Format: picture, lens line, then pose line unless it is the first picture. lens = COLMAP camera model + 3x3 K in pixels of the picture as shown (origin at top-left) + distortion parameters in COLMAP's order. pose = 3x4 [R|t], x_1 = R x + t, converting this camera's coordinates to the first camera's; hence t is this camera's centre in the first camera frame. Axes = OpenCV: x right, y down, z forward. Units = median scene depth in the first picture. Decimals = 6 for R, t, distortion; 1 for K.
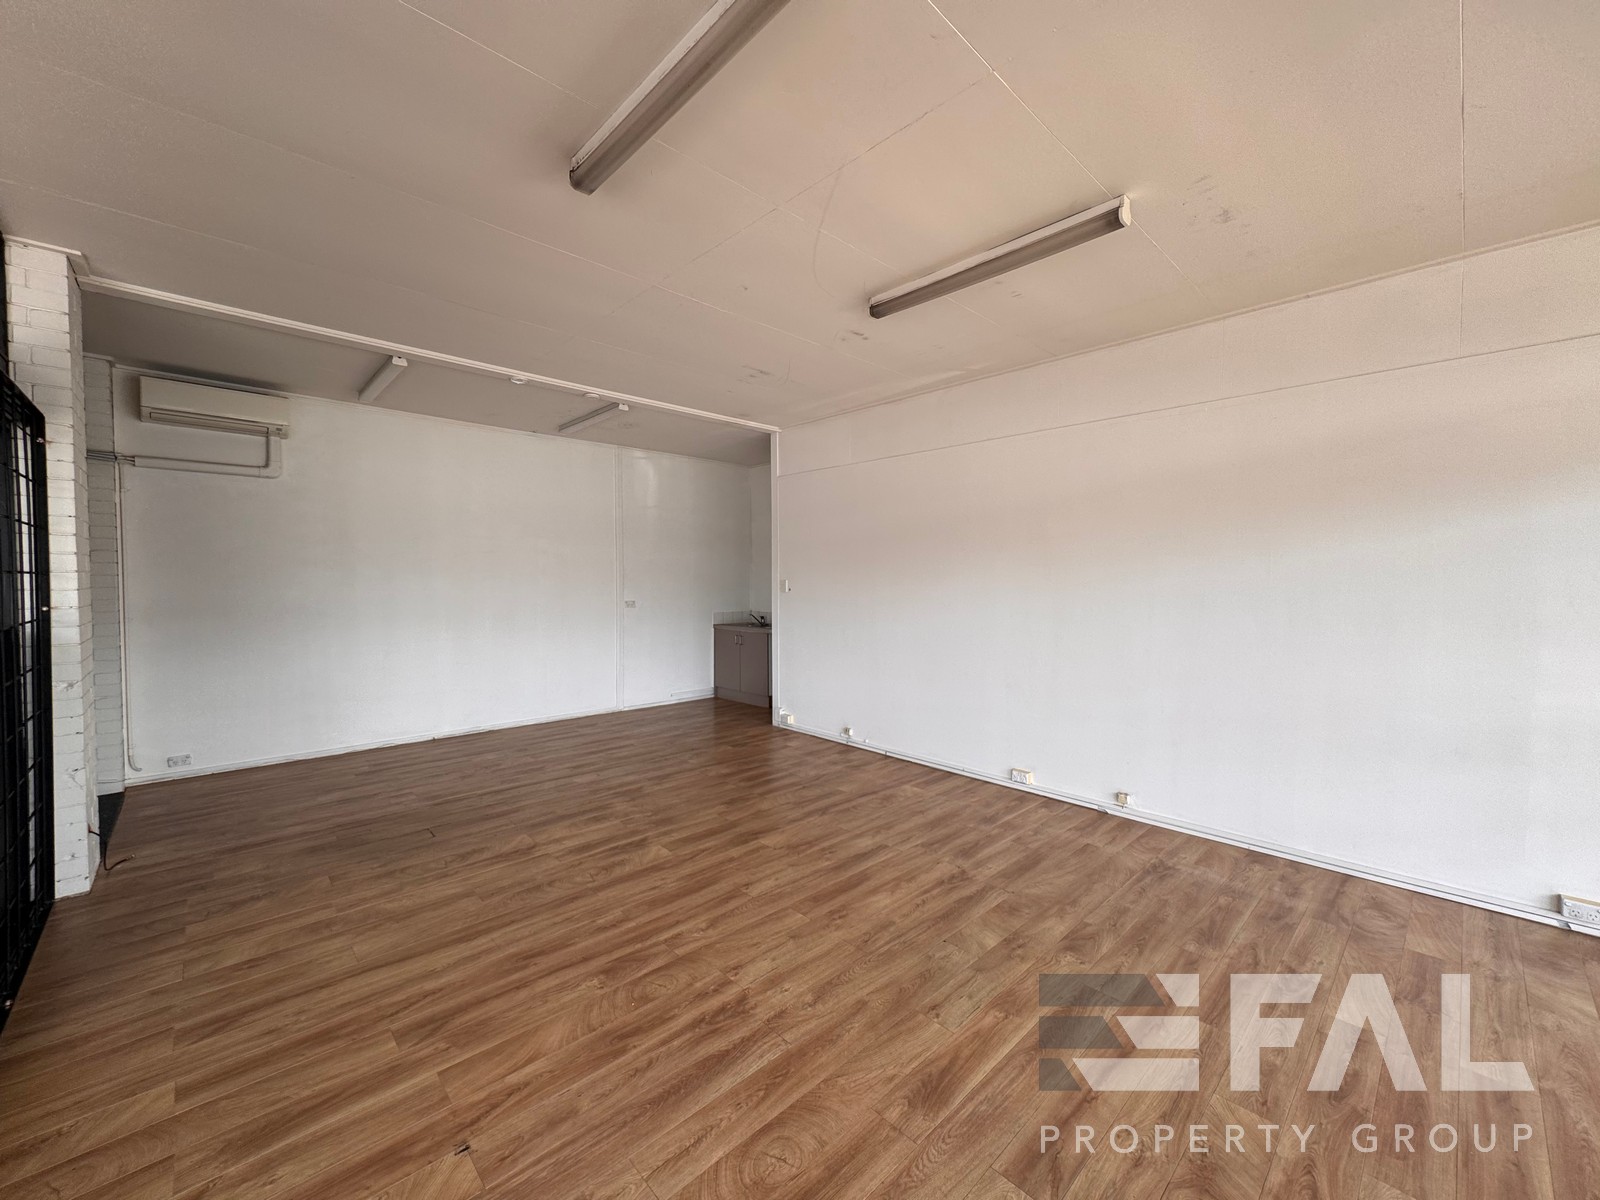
lens RADIAL K [[634.3, 0, 800.0], [0, 634.3, 600.0], [0, 0, 1]] dist [-0.003604, -0.000288]
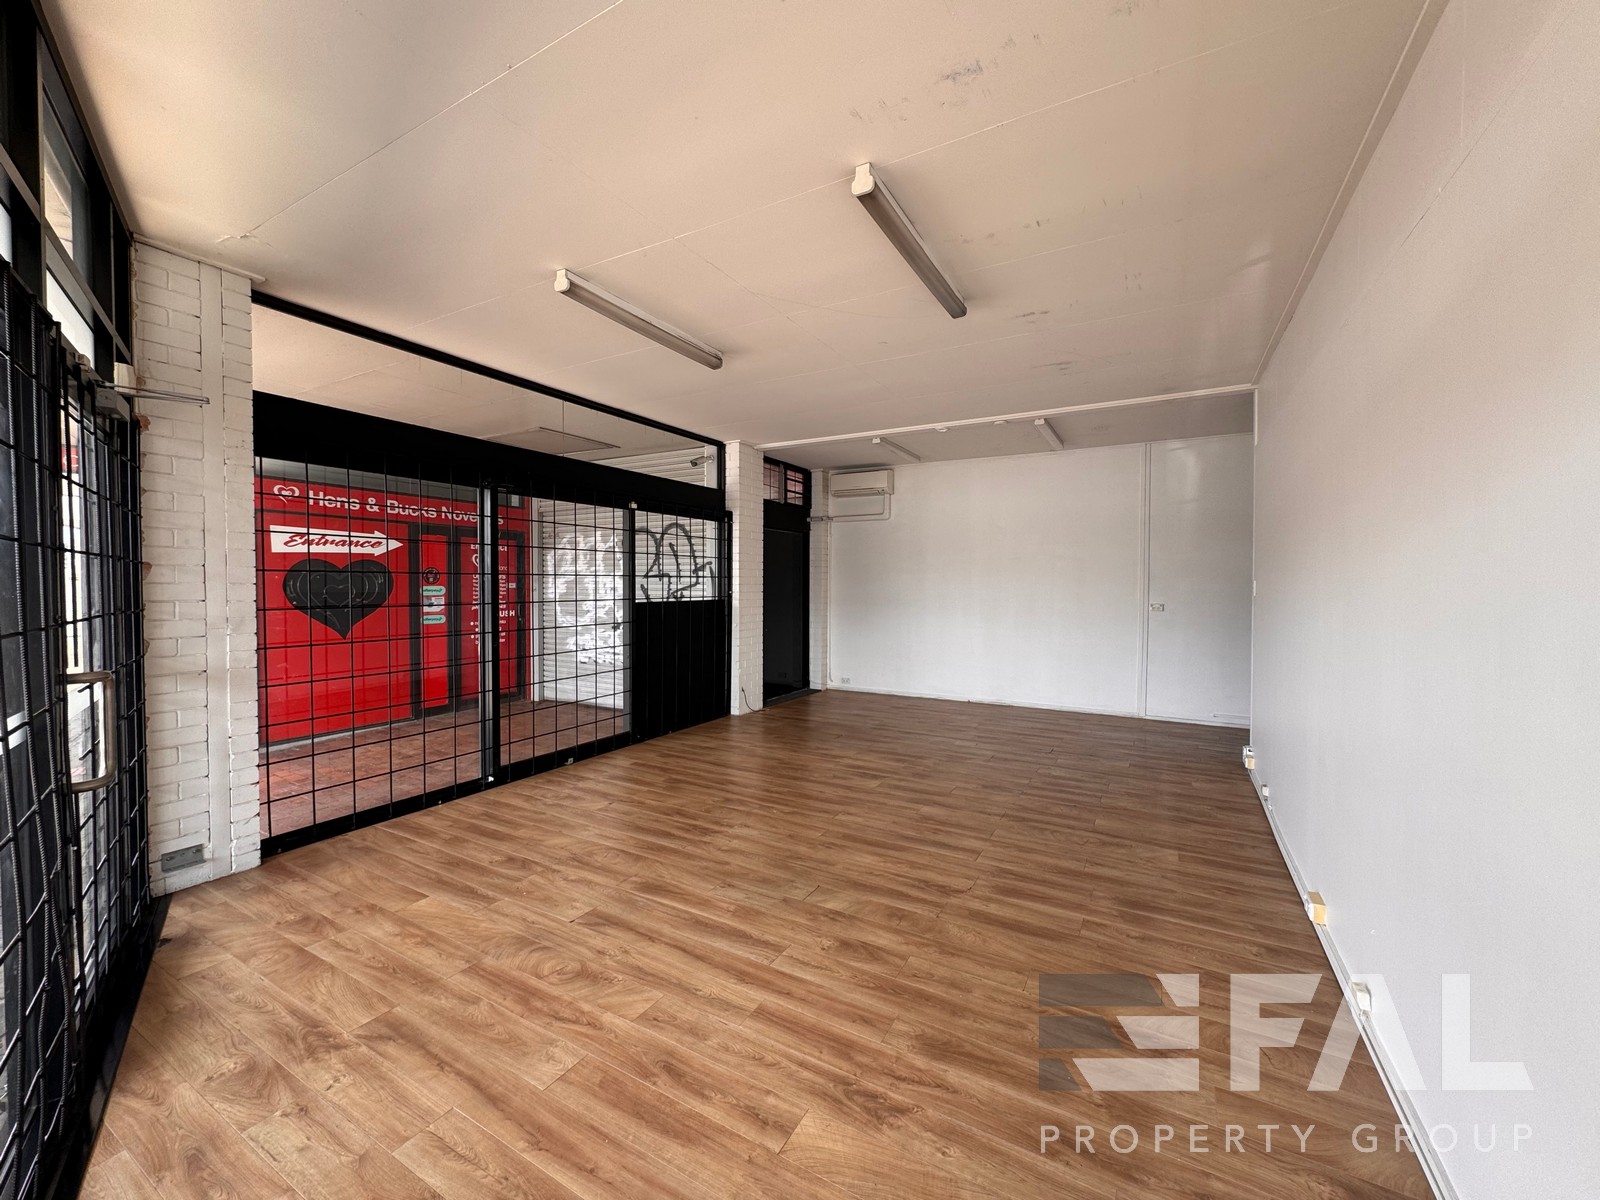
lens RADIAL K [[634.3, 0, 800.0], [0, 634.3, 600.0], [0, 0, 1]] dist [-0.003604, -0.000288]
pose [[0.287384, 0.024442, -0.957503, 0.978747], [-0.033604, 0.999316, 0.015424, -0.001226], [0.957226, 0.027744, 0.288009, 0.459429]]
